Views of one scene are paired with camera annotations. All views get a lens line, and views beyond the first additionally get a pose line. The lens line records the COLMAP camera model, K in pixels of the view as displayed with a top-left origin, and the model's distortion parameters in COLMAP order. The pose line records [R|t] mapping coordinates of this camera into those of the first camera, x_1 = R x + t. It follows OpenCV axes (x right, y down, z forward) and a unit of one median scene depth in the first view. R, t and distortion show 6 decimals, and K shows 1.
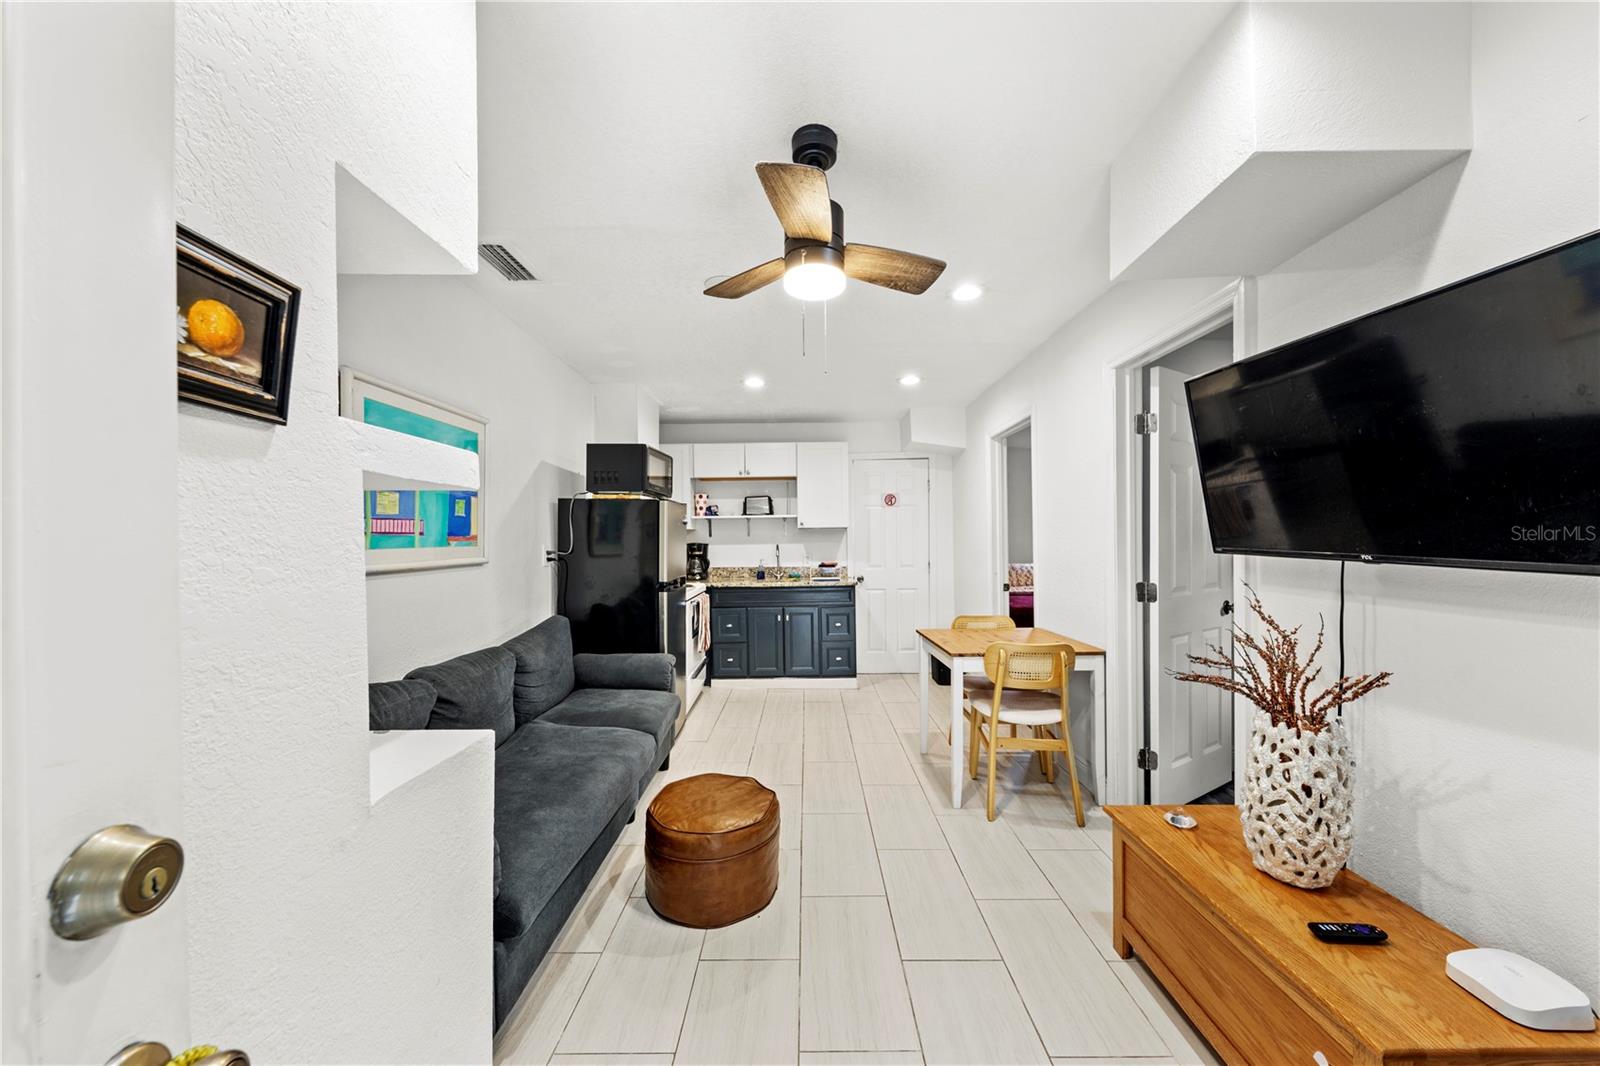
lens RADIAL K [[564.9, 0, 804.9], [0, 564.9, 513.7], [0, 0, 1]] dist [0.017315, -0.006687]
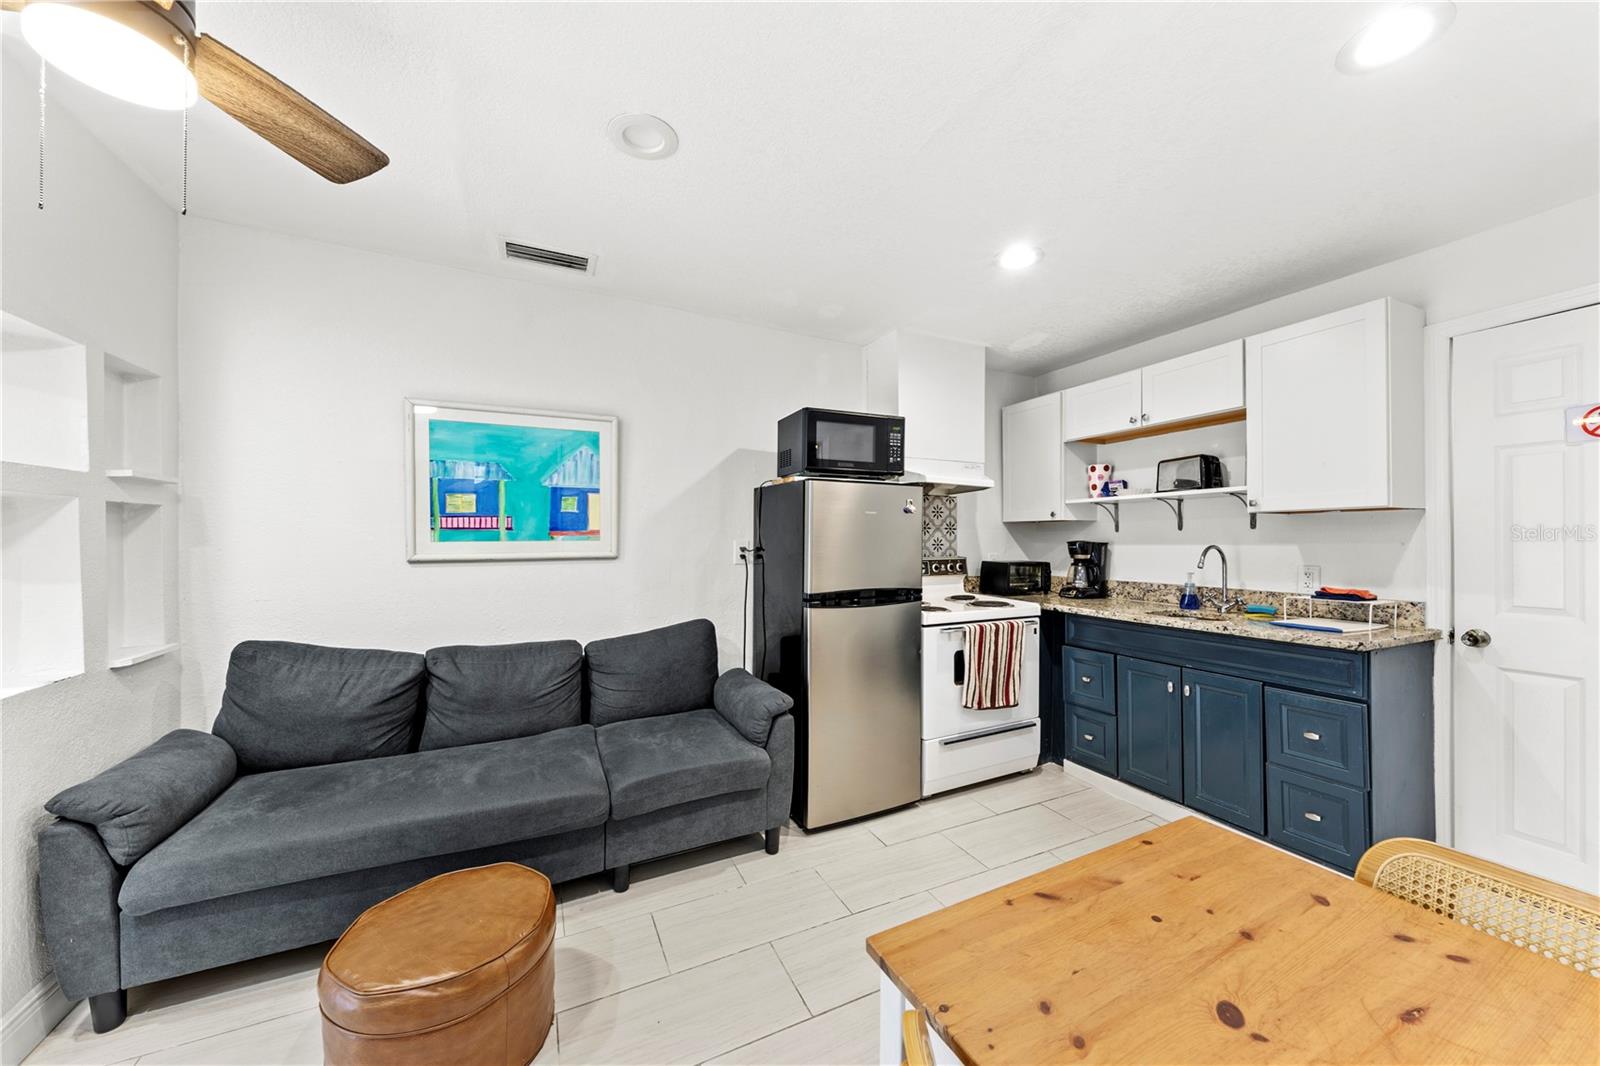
lens RADIAL K [[562.4, 0, 808.9], [0, 562.4, 523.4], [0, 0, 1]] dist [-0.000410, -0.000342]
pose [[0.443254, -0.016620, -0.896242, 0.275974], [0.037897, 0.999282, 0.000212, 0.021775], [0.895595, -0.034059, 0.443565, 0.483374]]
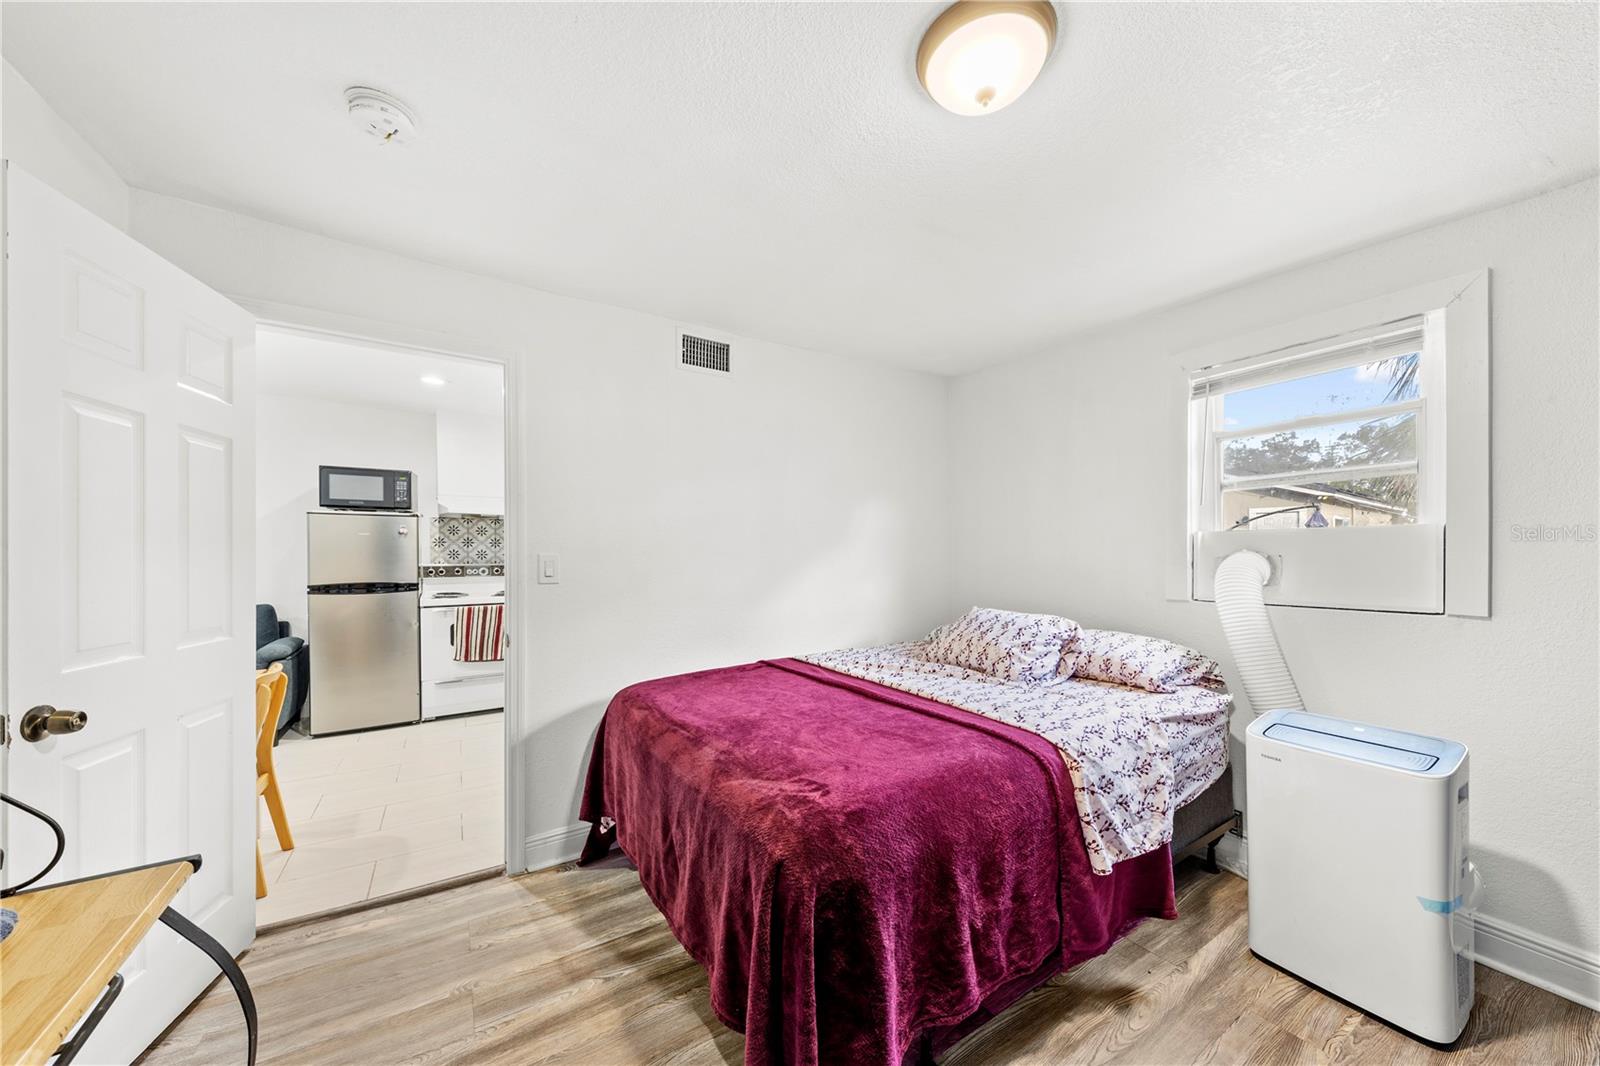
lens RADIAL K [[548.6, 0, 798.6], [0, 548.6, 543.8], [0, 0, 1]] dist [0.000058, -0.000034]
pose [[0.553948, 0.001414, -0.832550, 0.838450], [0.038636, 0.998878, 0.027404, 0.029633], [0.831655, -0.047347, 0.553271, 0.851538]]
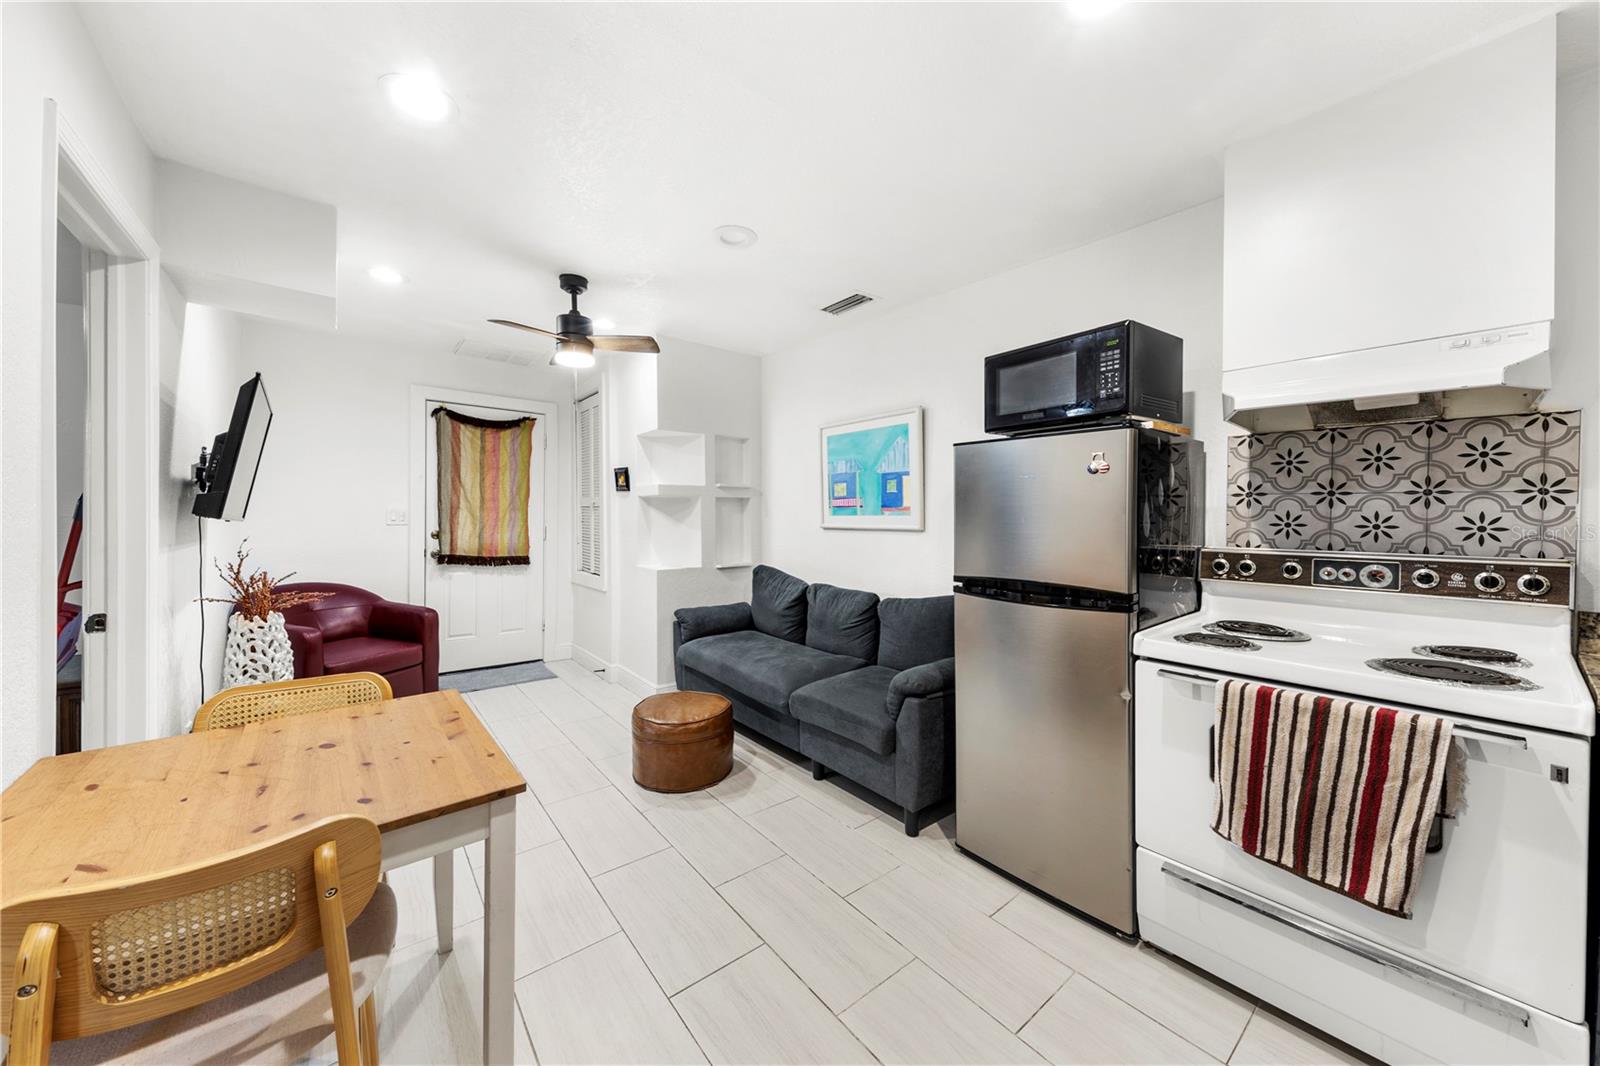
lens RADIAL K [[564.9, 0, 804.9], [0, 564.9, 513.7], [0, 0, 1]] dist [0.017315, -0.006687]
pose [[-0.773494, -0.000572, -0.633803, 0.196428], [0.027772, 0.999009, -0.034795, 0.048470], [0.633195, -0.044515, -0.772711, 0.974848]]
